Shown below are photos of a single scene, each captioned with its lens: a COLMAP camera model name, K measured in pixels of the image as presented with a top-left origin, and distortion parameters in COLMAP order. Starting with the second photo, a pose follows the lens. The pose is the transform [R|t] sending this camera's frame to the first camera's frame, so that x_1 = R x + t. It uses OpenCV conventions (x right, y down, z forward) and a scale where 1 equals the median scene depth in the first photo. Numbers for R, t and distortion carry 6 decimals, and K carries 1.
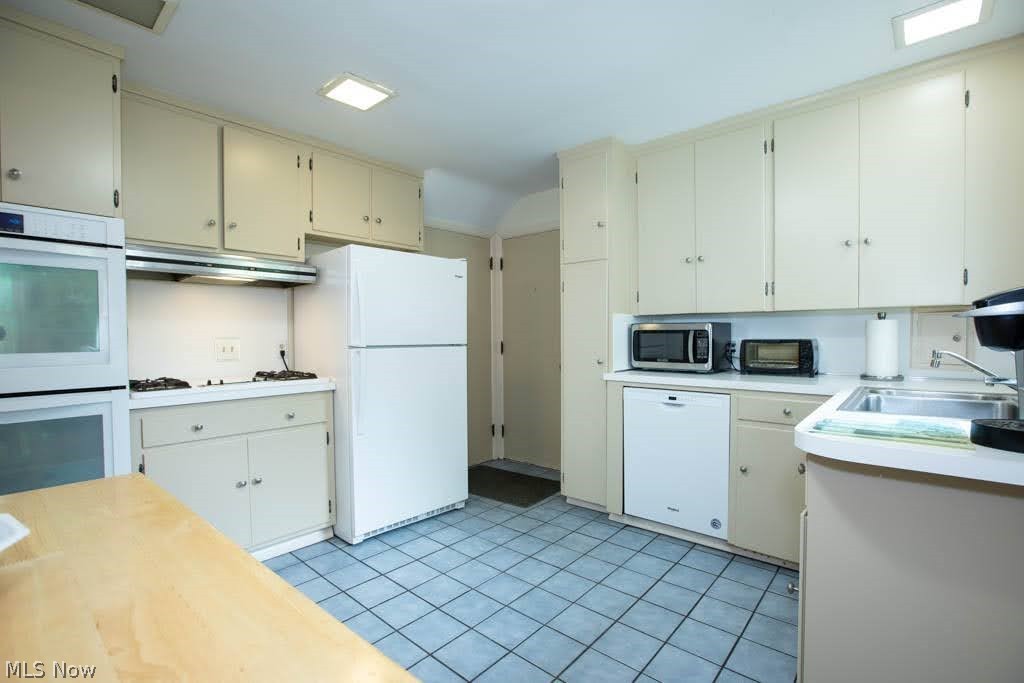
lens RADIAL K [[473.7, 0, 512.9], [0, 473.7, 345.2], [0, 0, 1]] dist [-0.057921, 0.020002]
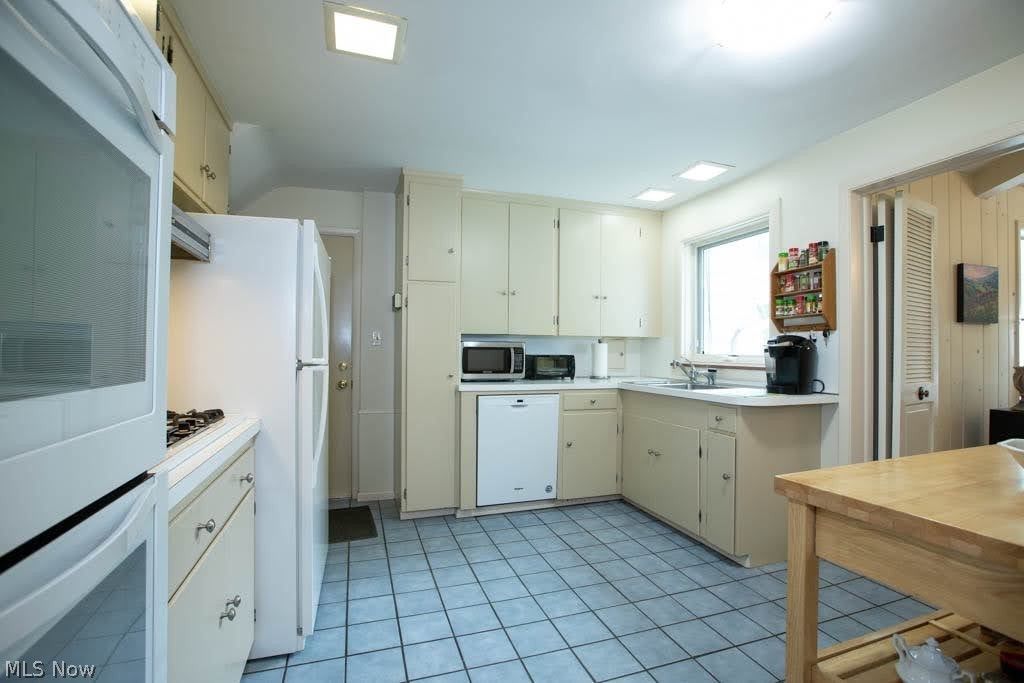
lens RADIAL K [[473.7, 0, 512.9], [0, 473.7, 345.2], [0, 0, 1]] dist [-0.057921, 0.020002]
pose [[0.488690, 0.019228, 0.872246, -0.795058], [0.009791, 0.999573, -0.027520, -0.003236], [-0.872403, 0.021989, 0.488293, 0.382103]]
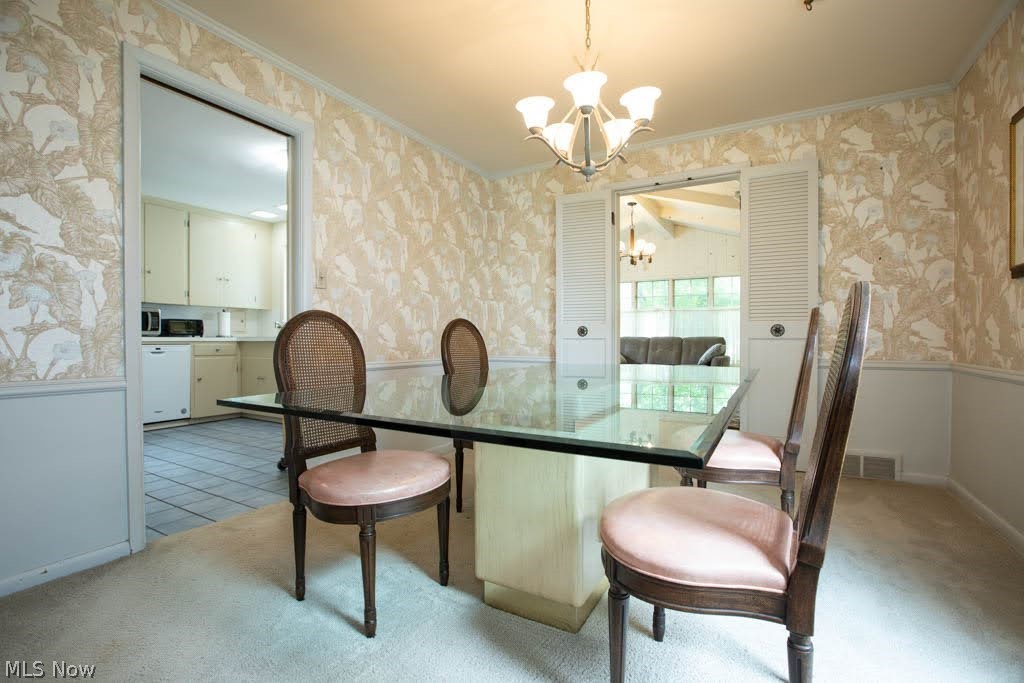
lens RADIAL K [[474.1, 0, 511.9], [0, 474.1, 346.9], [0, 0, 1]] dist [-0.045041, 0.018253]
pose [[-0.196284, -0.006900, 0.980523, -1.670096], [0.025321, 0.999606, 0.012103, 0.117617], [-0.980220, 0.027204, -0.196032, 0.017385]]
